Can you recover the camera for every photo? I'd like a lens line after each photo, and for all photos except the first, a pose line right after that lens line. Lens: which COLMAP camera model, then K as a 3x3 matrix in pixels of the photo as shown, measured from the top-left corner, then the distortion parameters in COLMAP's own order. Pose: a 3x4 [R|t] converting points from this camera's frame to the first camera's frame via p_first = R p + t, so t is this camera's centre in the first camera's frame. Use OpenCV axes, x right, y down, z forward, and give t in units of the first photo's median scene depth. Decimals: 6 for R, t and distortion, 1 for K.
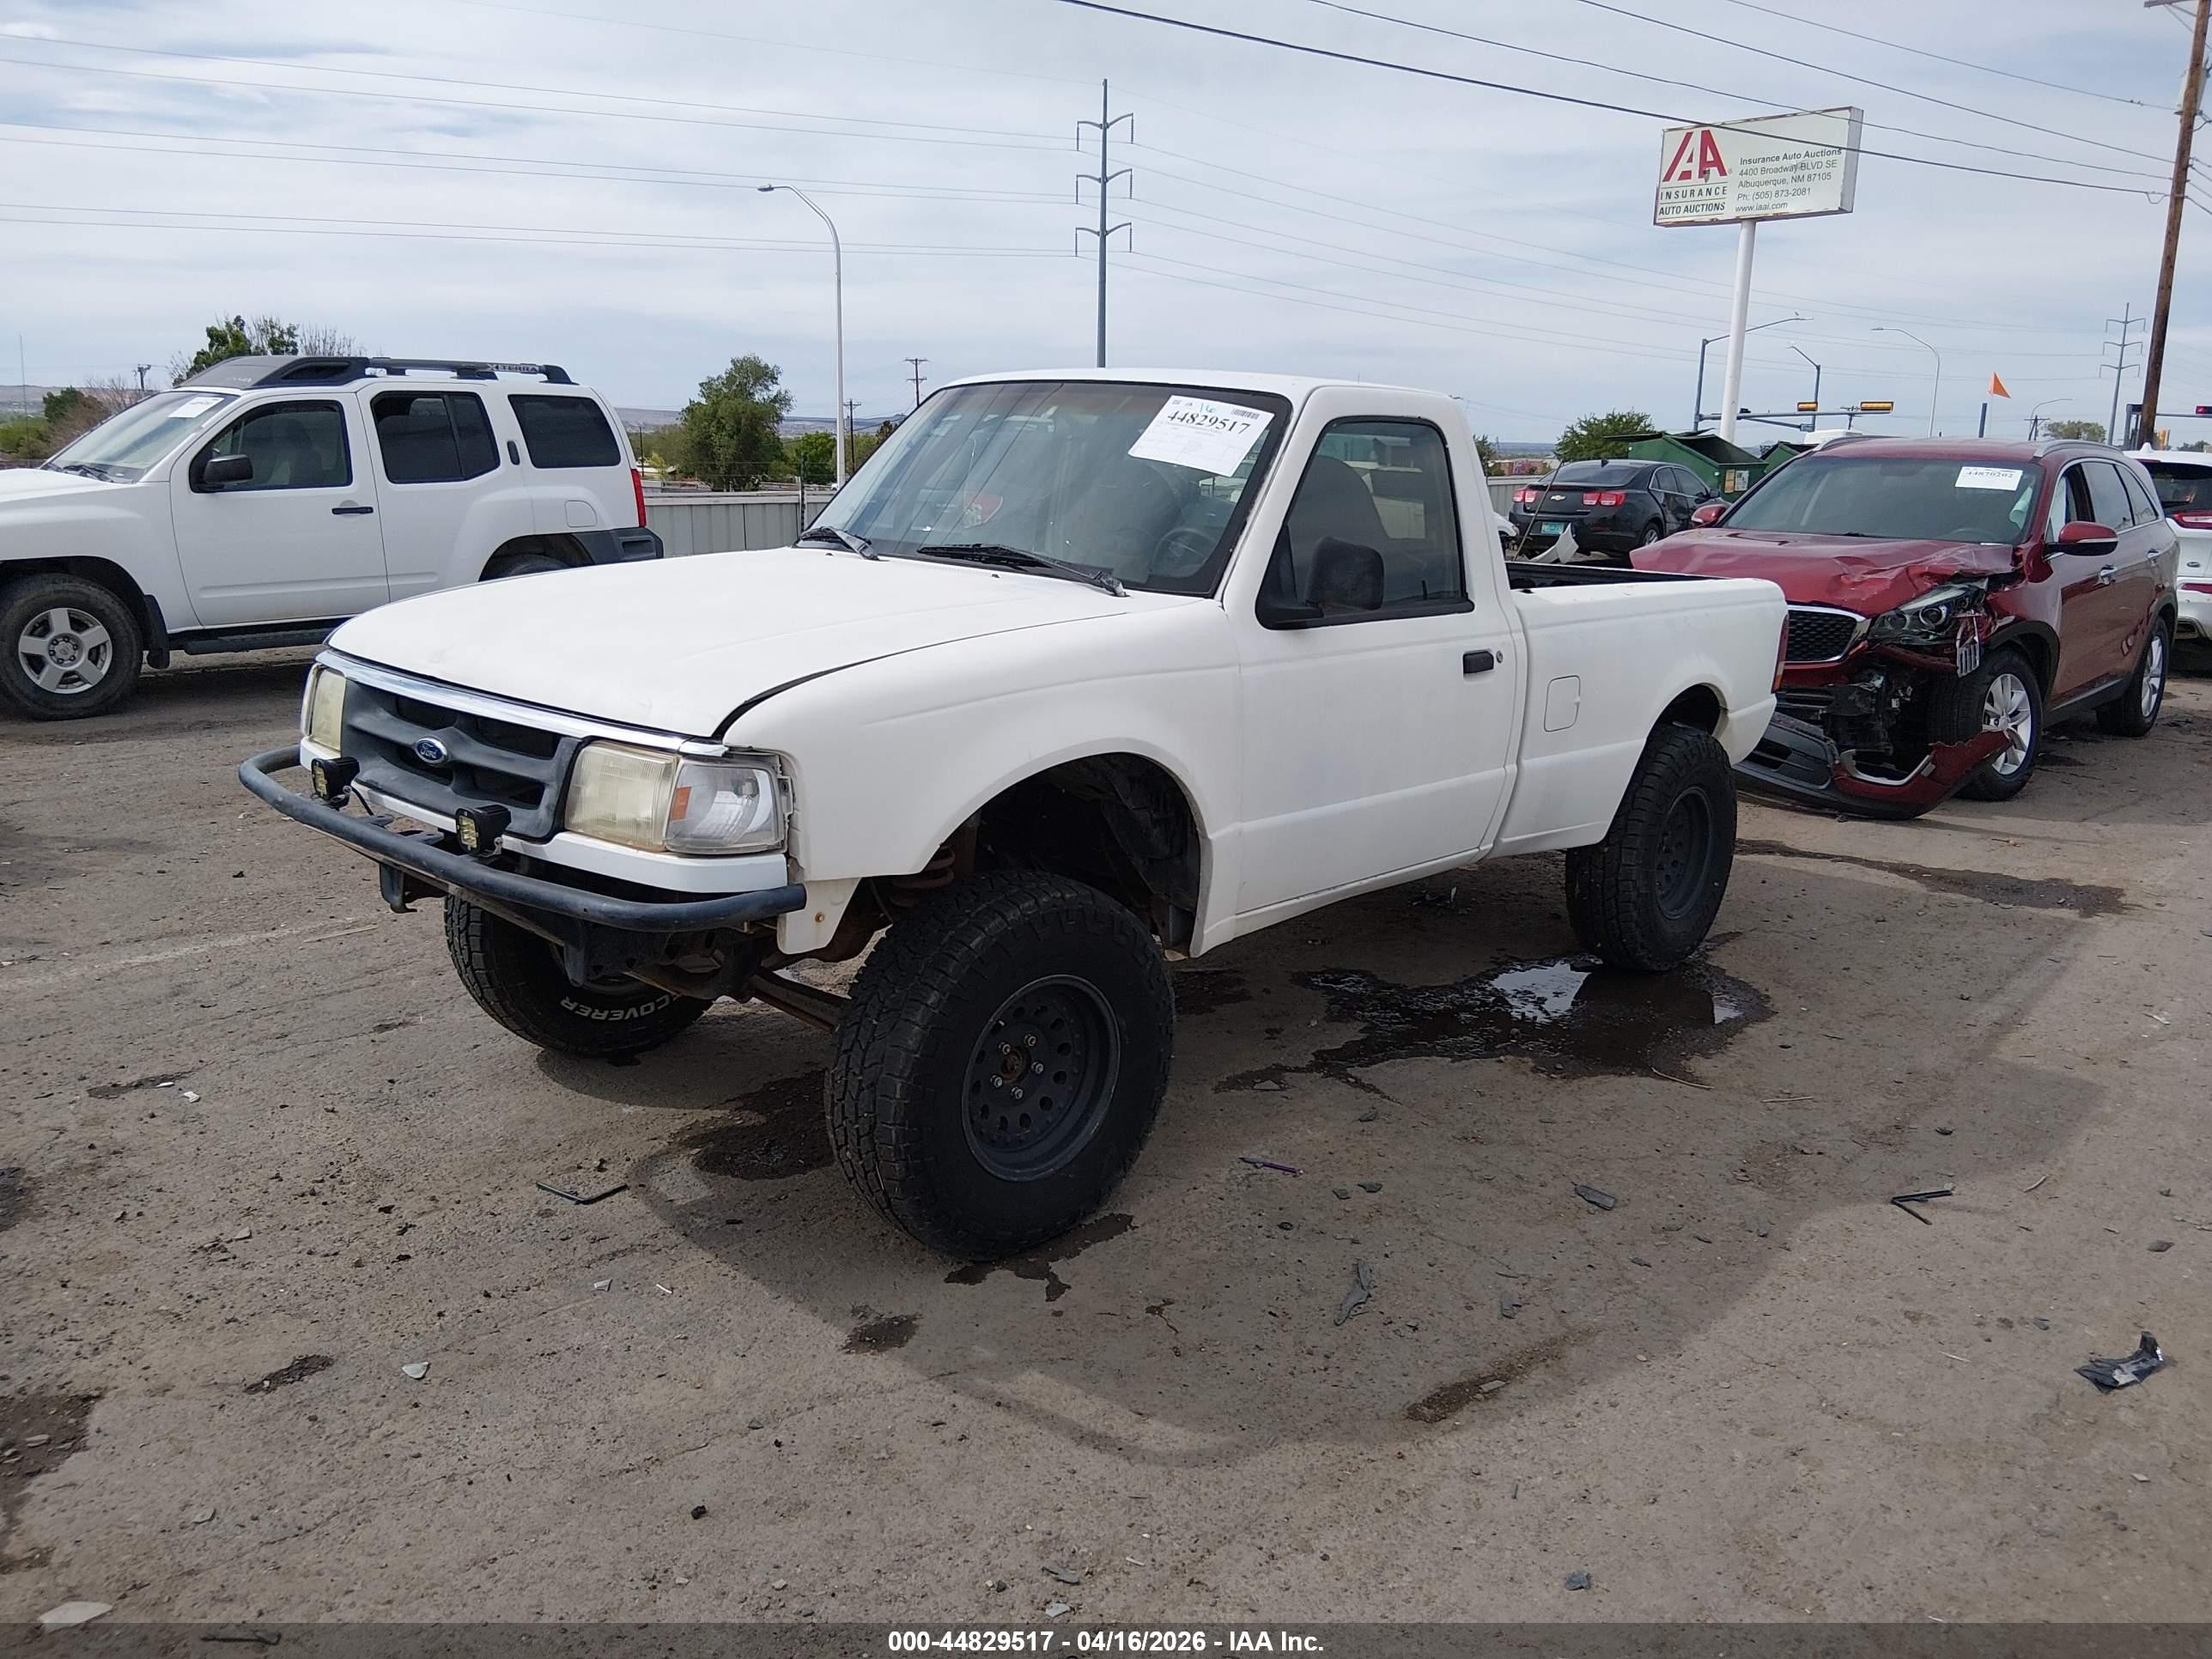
lens RADIAL K [[1655.8, 0, 1101.1], [0, 1655.8, 836.6], [0, 0, 1]] dist [0.077484, -0.124076]
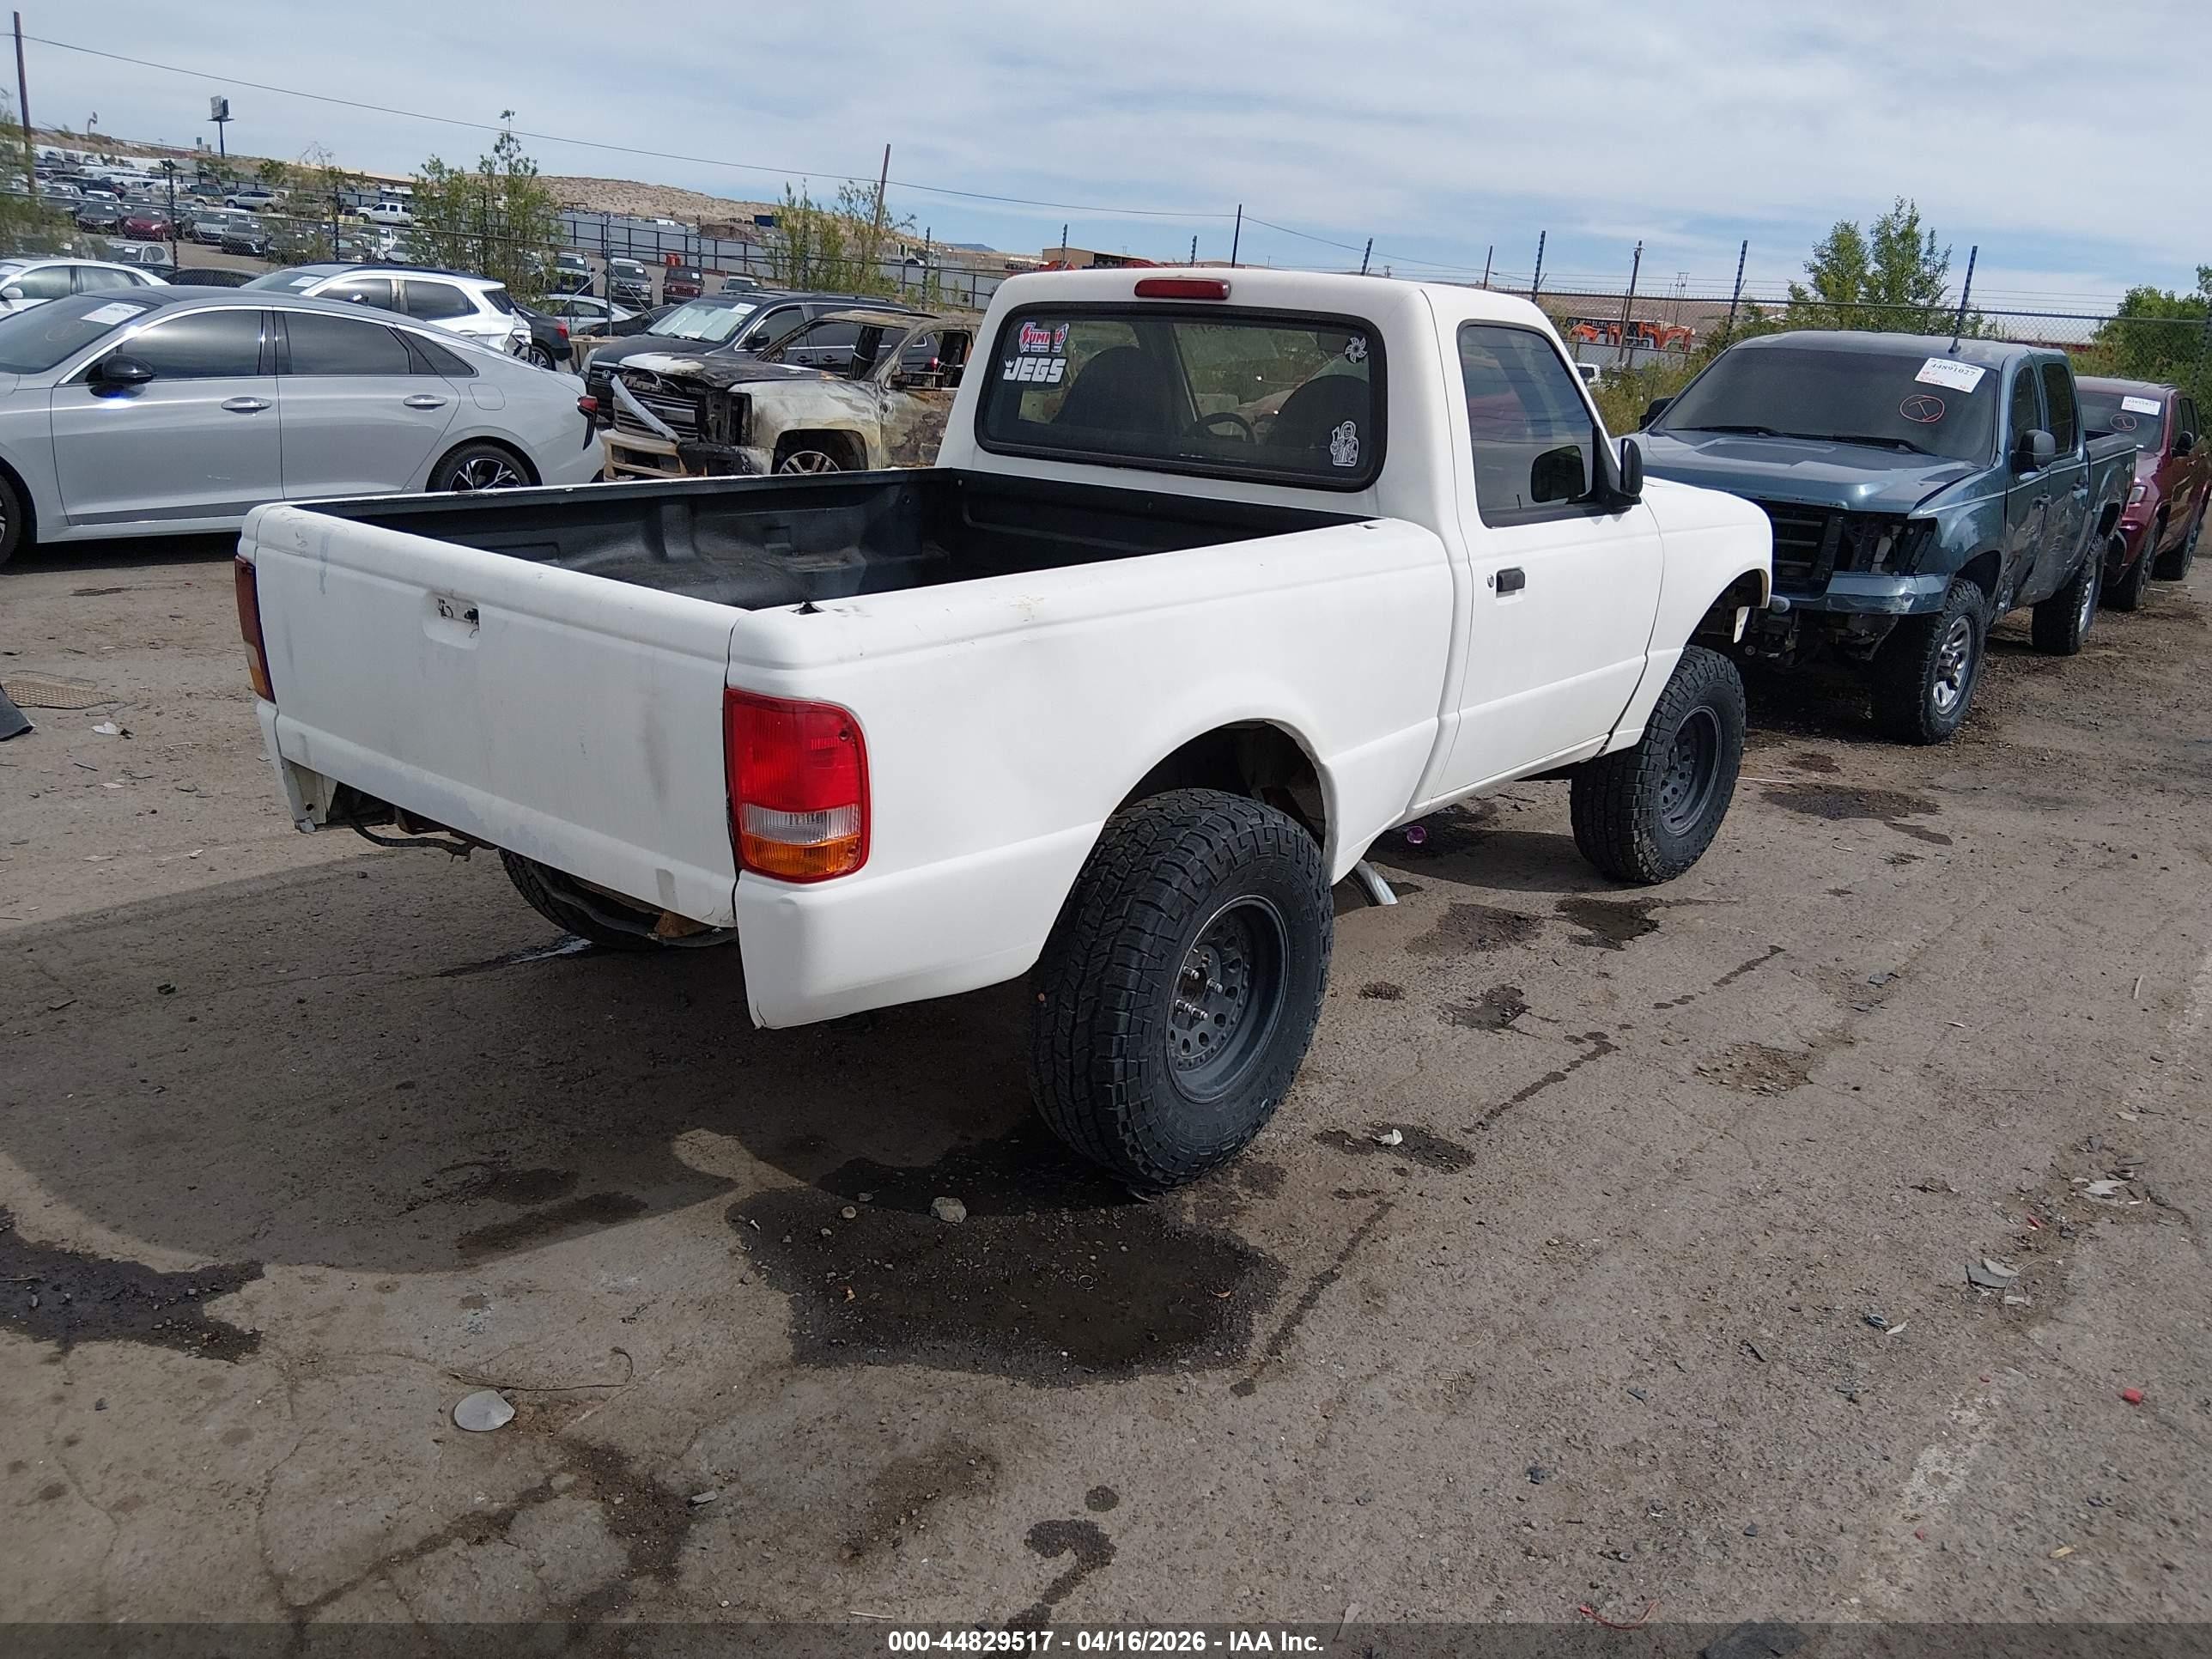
lens RADIAL K [[1655.8, 0, 1117.4], [0, 1655.8, 858.0], [0, 0, 1]] dist [0.077484, -0.124076]
pose [[-0.993003, -0.063461, -0.099584, 0.216671], [-0.105456, 0.856042, 0.506034, -0.464253], [0.053135, 0.512996, -0.856745, 1.990652]]
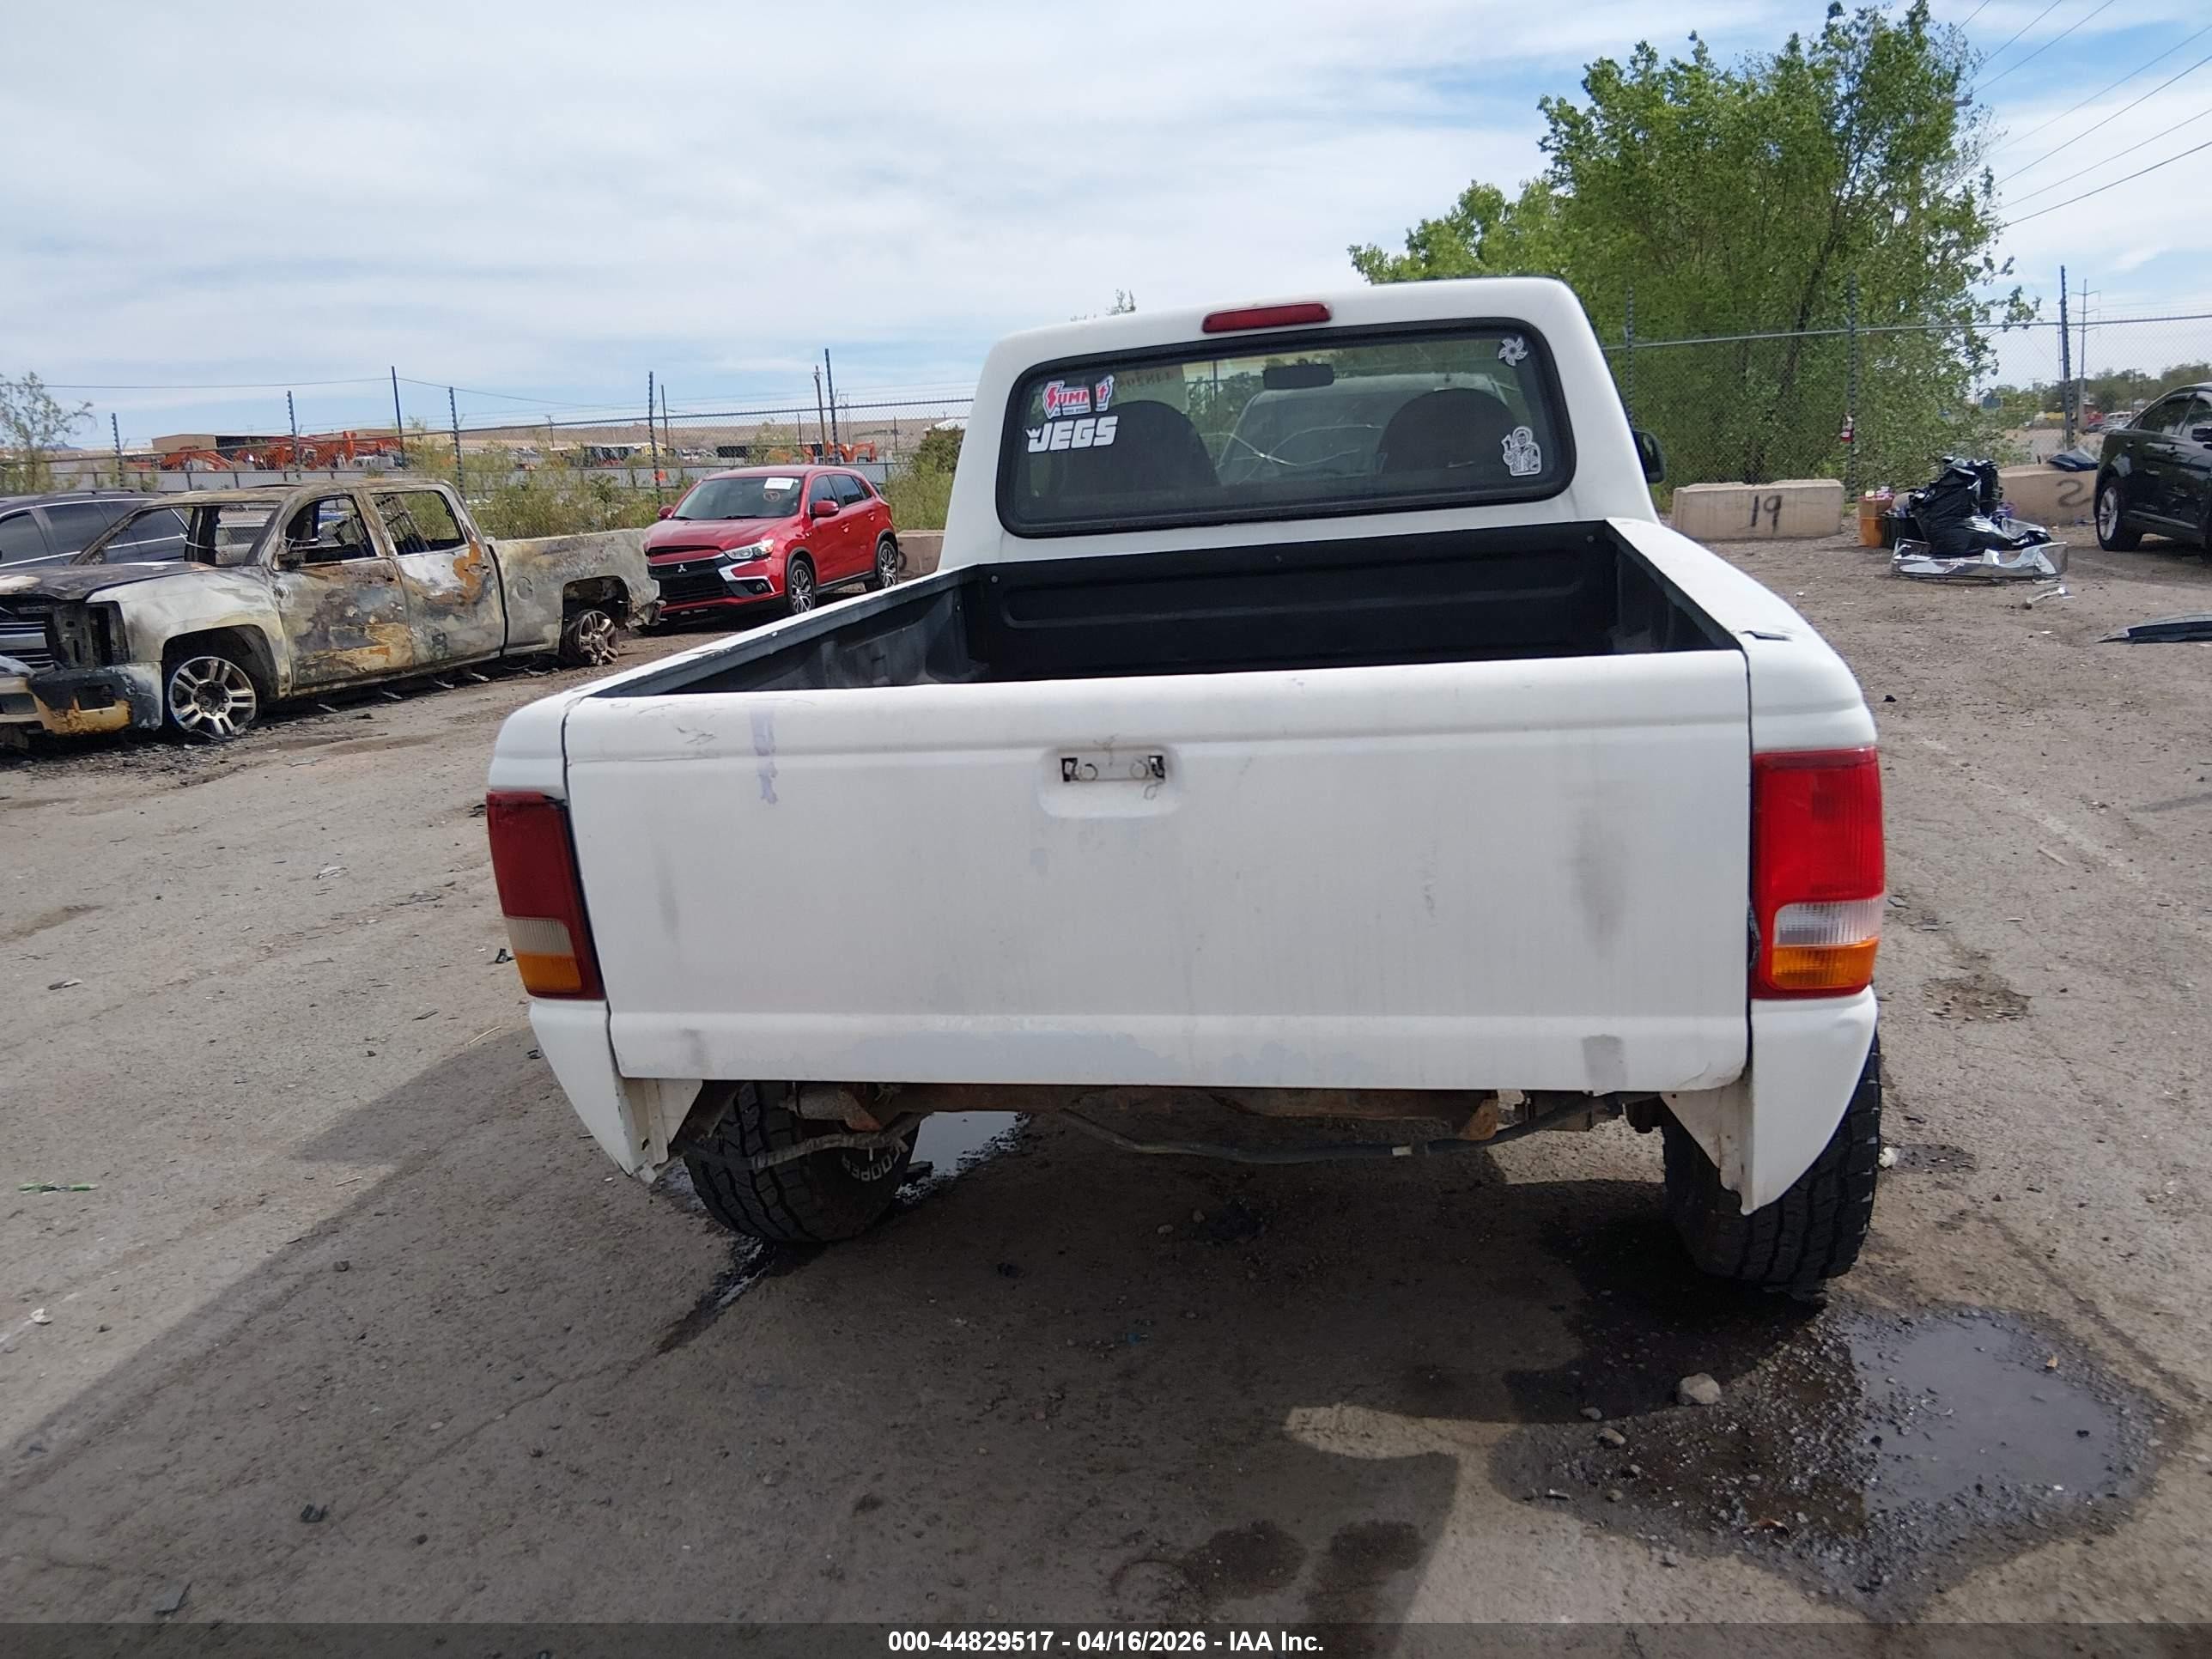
lens RADIAL K [[1655.8, 0, 1099.5], [0, 1655.8, 850.7], [0, 0, 1]] dist [0.077484, -0.124076]
pose [[-0.857370, 0.144247, -0.494075, 0.618134], [-0.076501, 0.913551, 0.399466, -0.353681], [0.508984, 0.380287, -0.772216, 1.735114]]
